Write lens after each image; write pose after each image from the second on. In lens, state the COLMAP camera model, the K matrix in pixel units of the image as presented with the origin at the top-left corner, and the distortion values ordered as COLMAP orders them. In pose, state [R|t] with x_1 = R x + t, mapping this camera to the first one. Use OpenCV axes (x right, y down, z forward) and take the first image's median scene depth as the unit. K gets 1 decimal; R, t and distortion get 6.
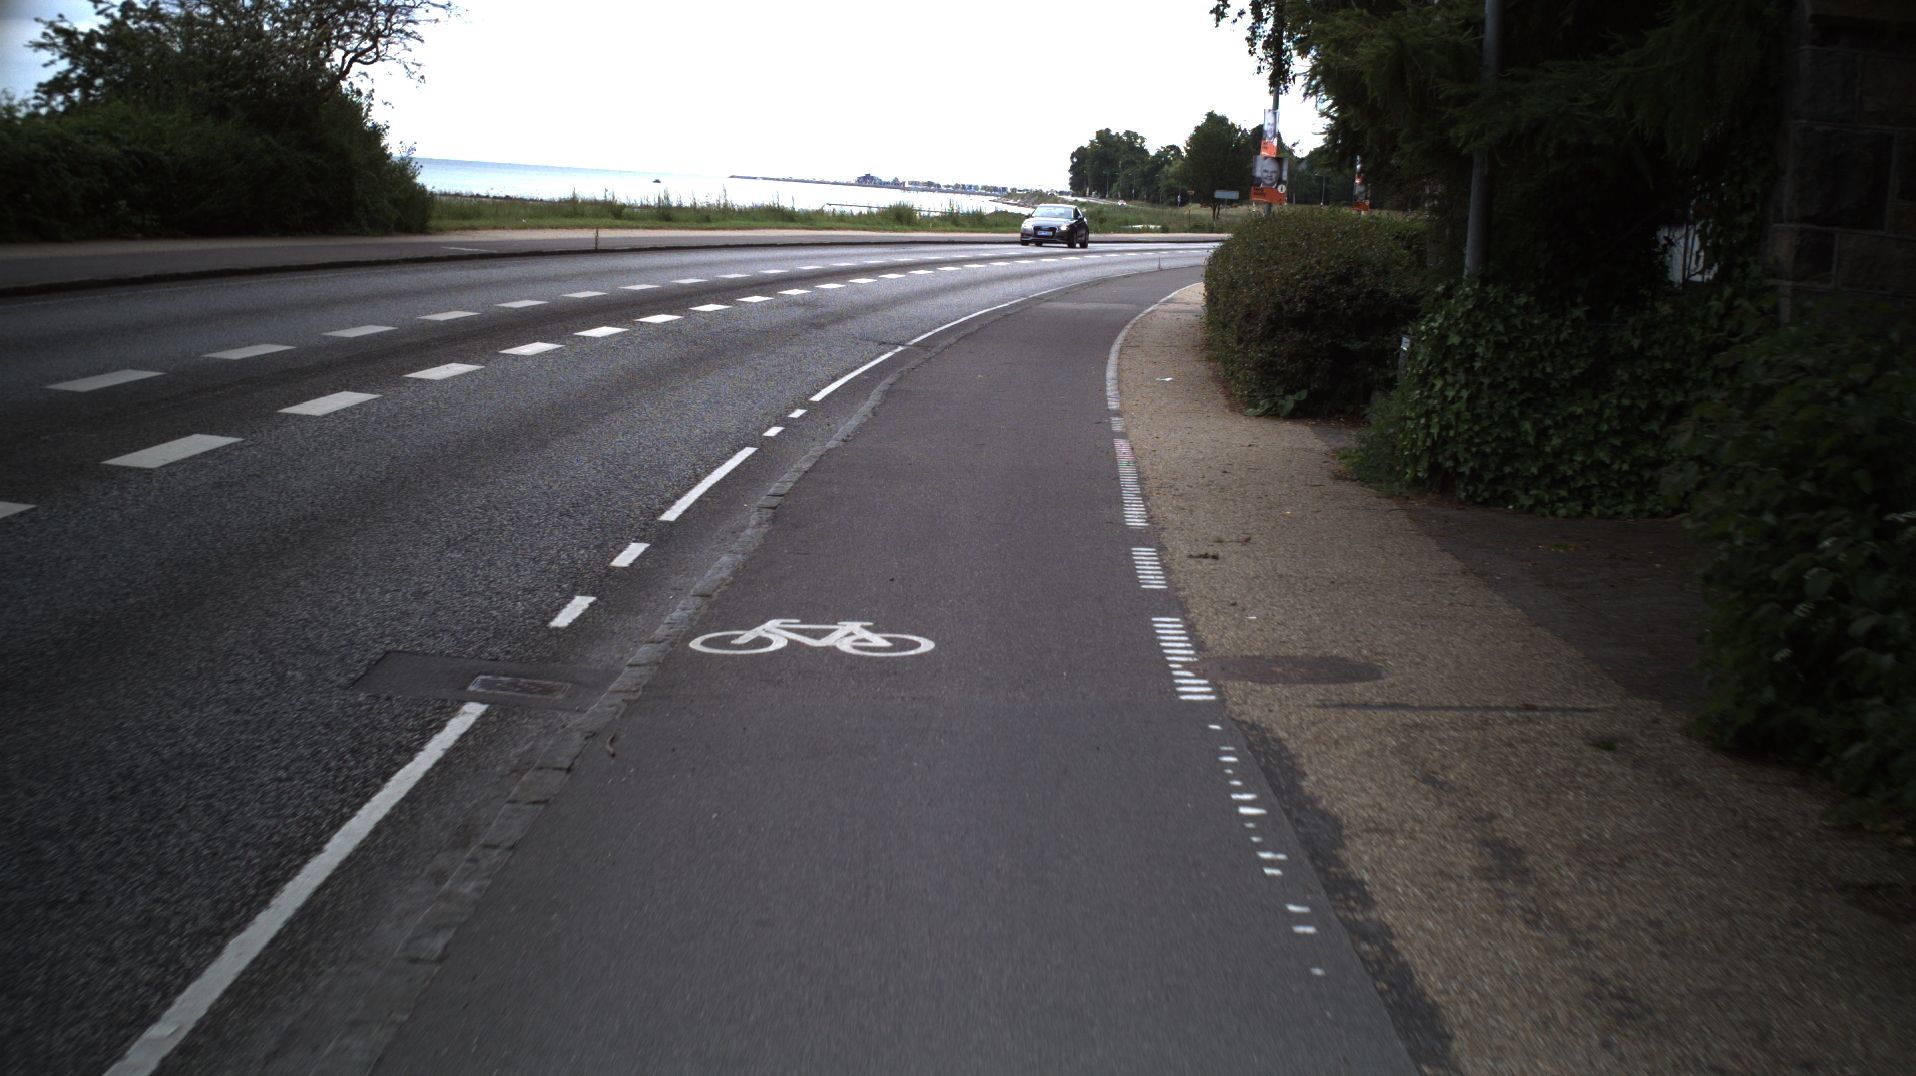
lens RADIAL K [[3395.1, 0, 958.0], [0, 3395.1, 538.0], [0, 0, 1]] dist [-0.292778, 0.382567]
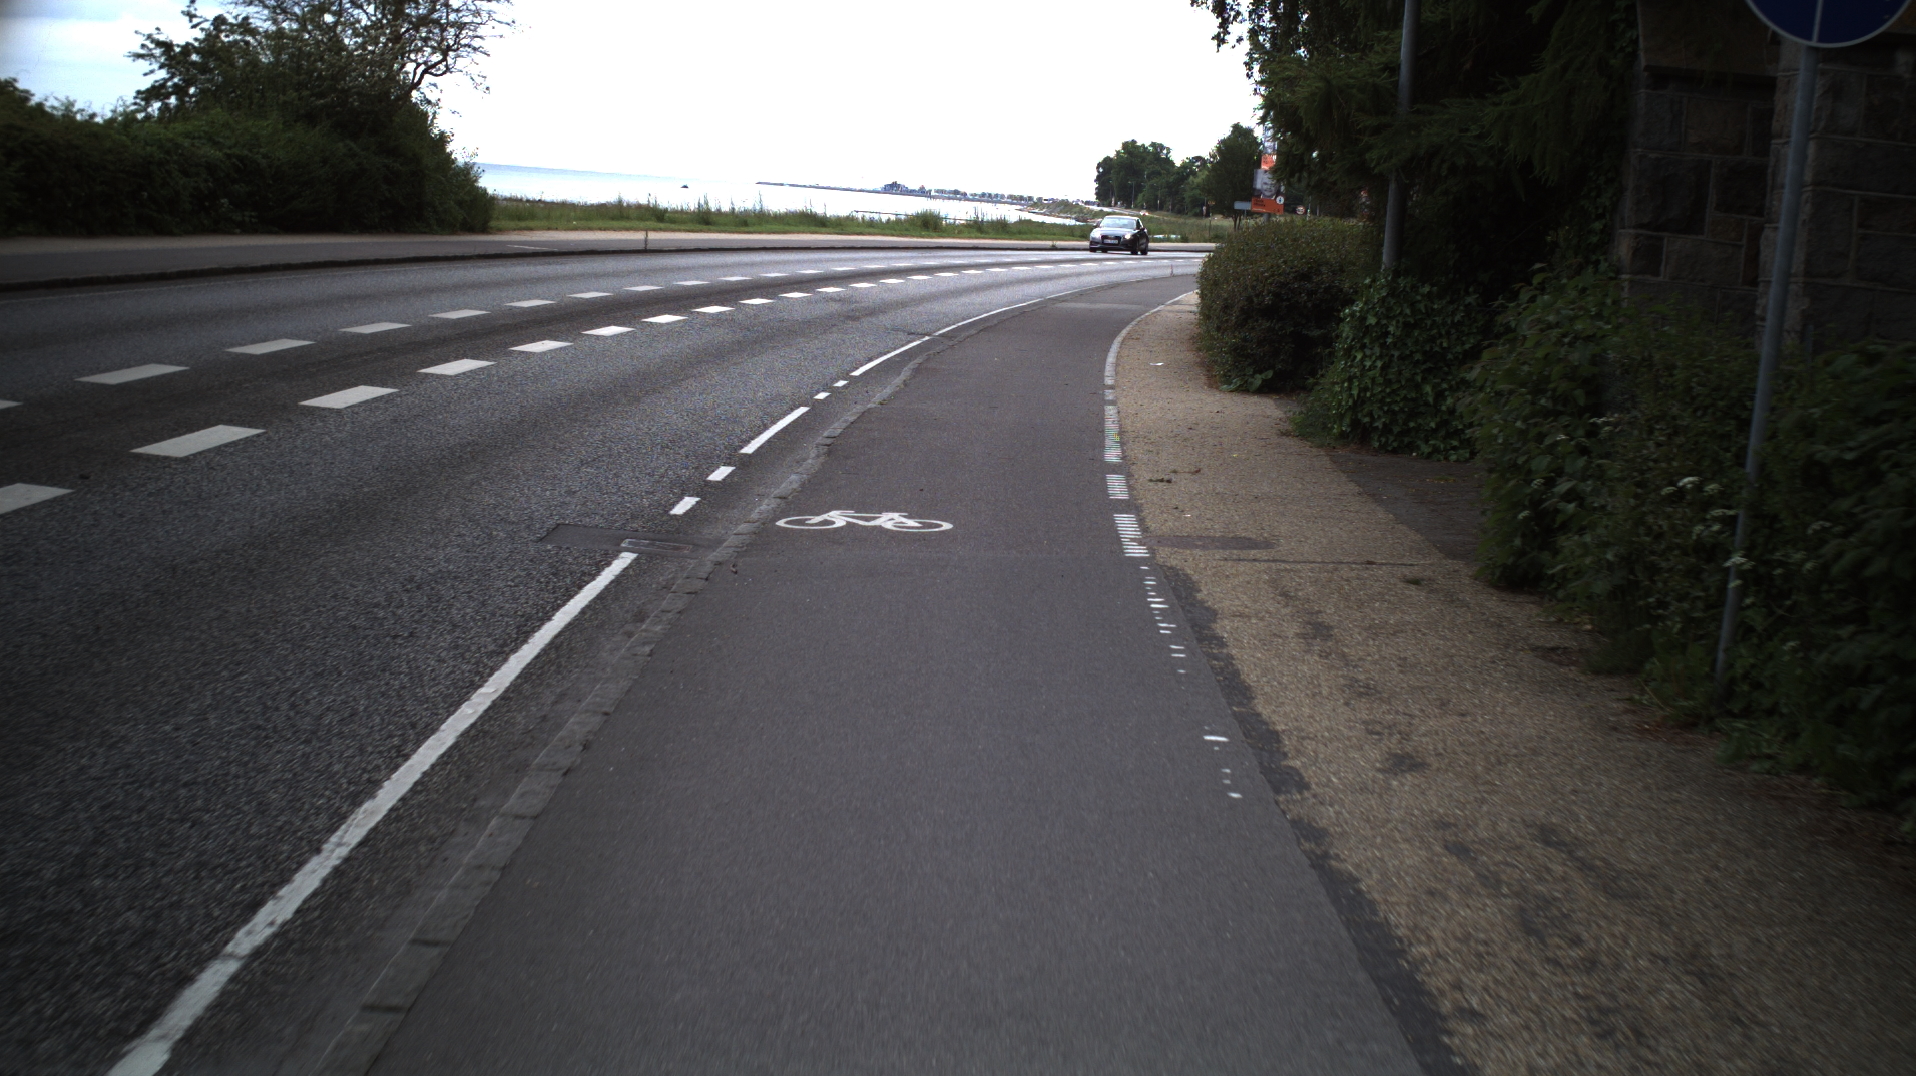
lens RADIAL K [[3395.1, 0, 958.0], [0, 3395.1, 538.0], [0, 0, 1]] dist [-0.292778, 0.382567]
pose [[0.999918, 0.010962, -0.006671, 0.001366], [-0.010979, 0.999937, -0.002503, 0.012095], [0.006643, 0.002576, 0.999975, -0.115123]]
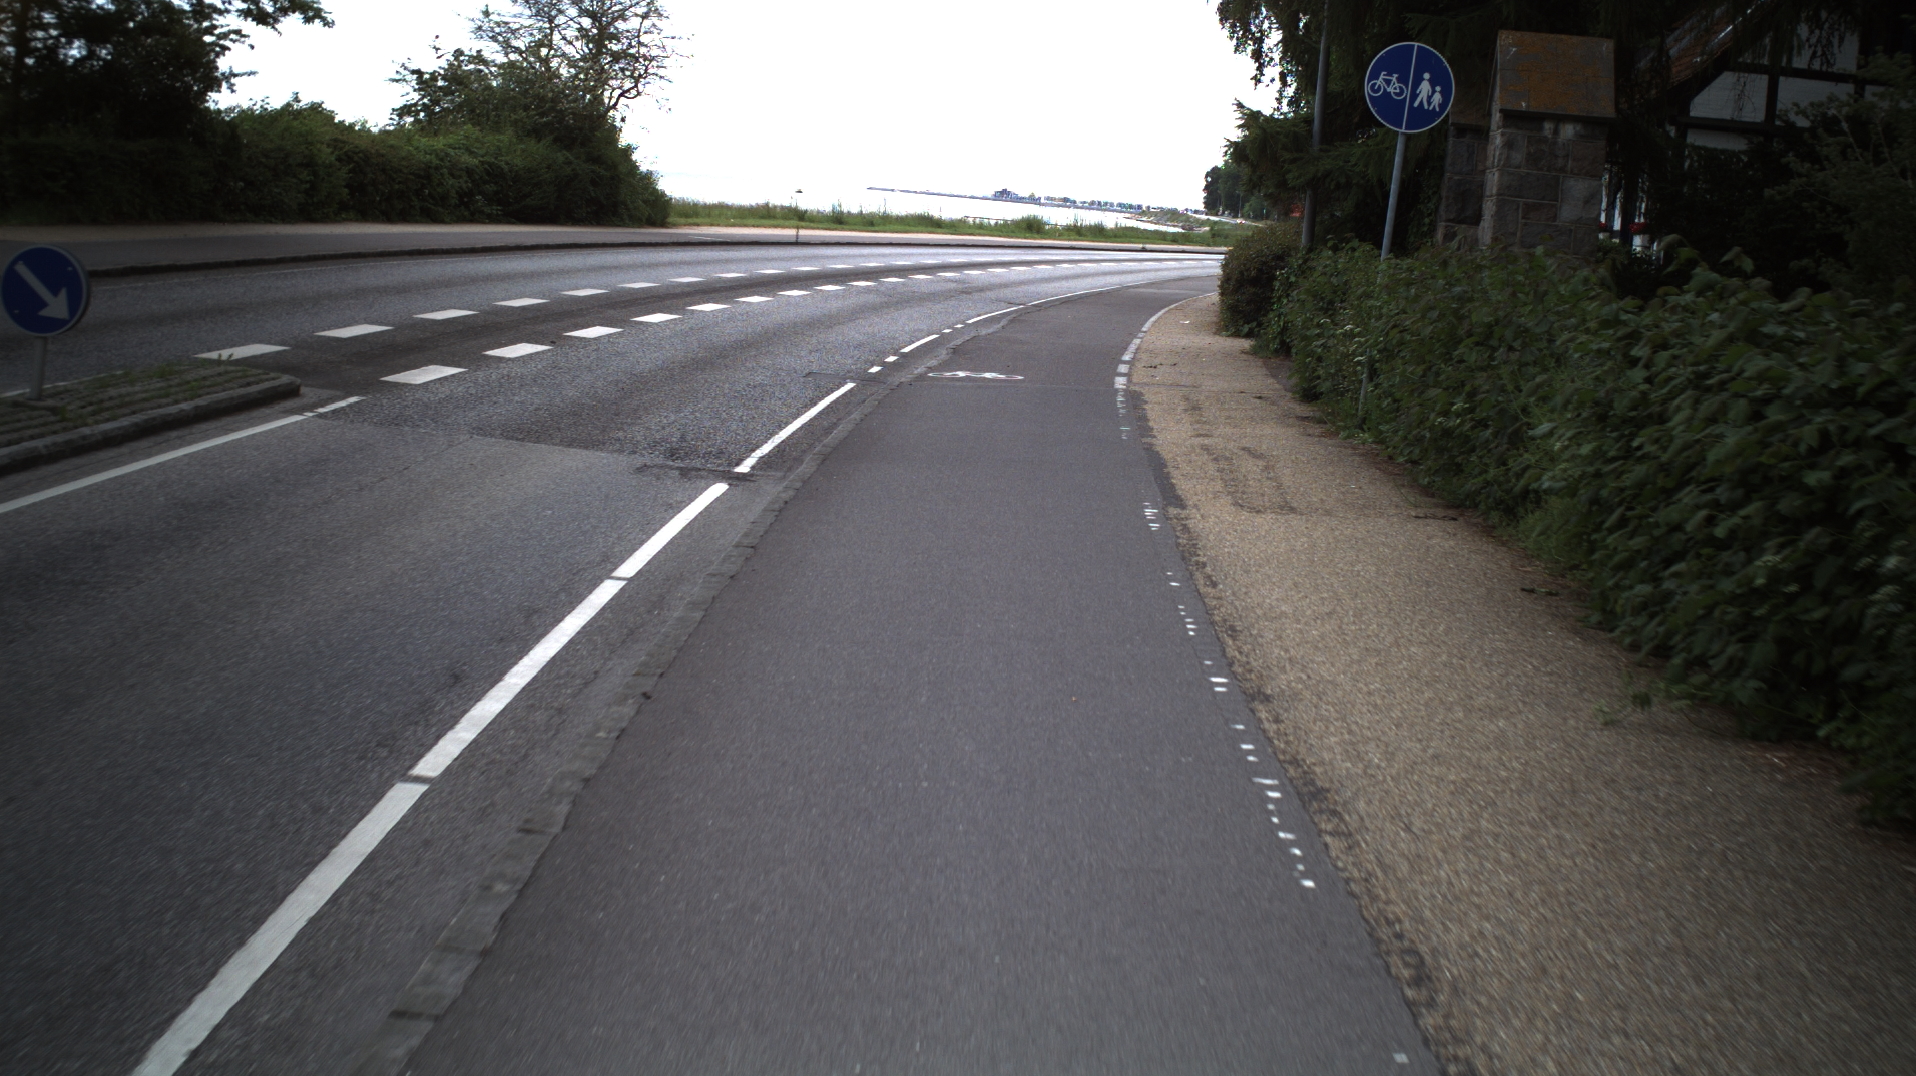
lens RADIAL K [[3395.1, 0, 958.0], [0, 3395.1, 538.0], [0, 0, 1]] dist [-0.292778, 0.382567]
pose [[0.999000, 0.023643, -0.037952, 0.012884], [-0.023812, 0.999708, -0.004005, 0.048945], [0.037846, 0.004905, 0.999272, -0.460317]]
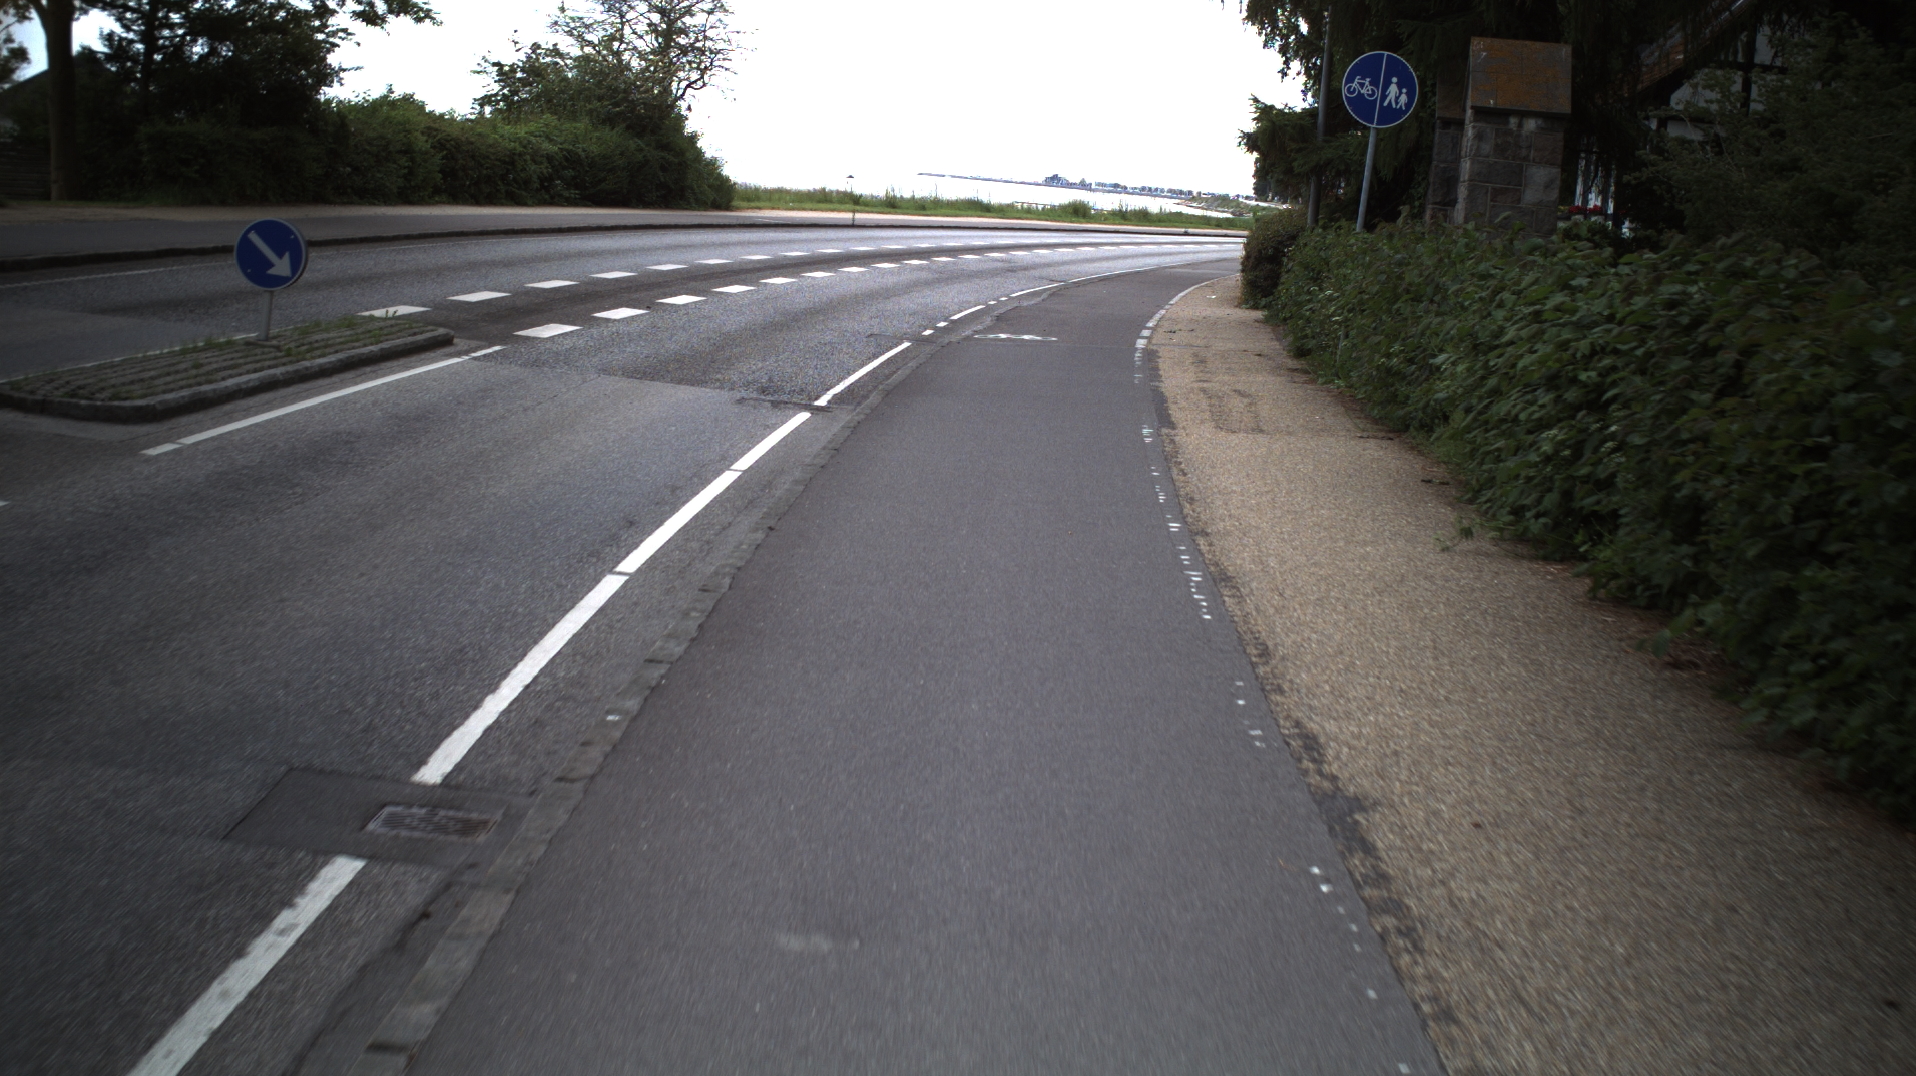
lens RADIAL K [[3395.1, 0, 958.0], [0, 3395.1, 538.0], [0, 0, 1]] dist [-0.292778, 0.382567]
pose [[0.998274, 0.025979, -0.052662, 0.019752], [-0.025984, 0.999662, 0.000584, 0.061092], [0.052659, 0.000786, 0.998612, -0.574768]]
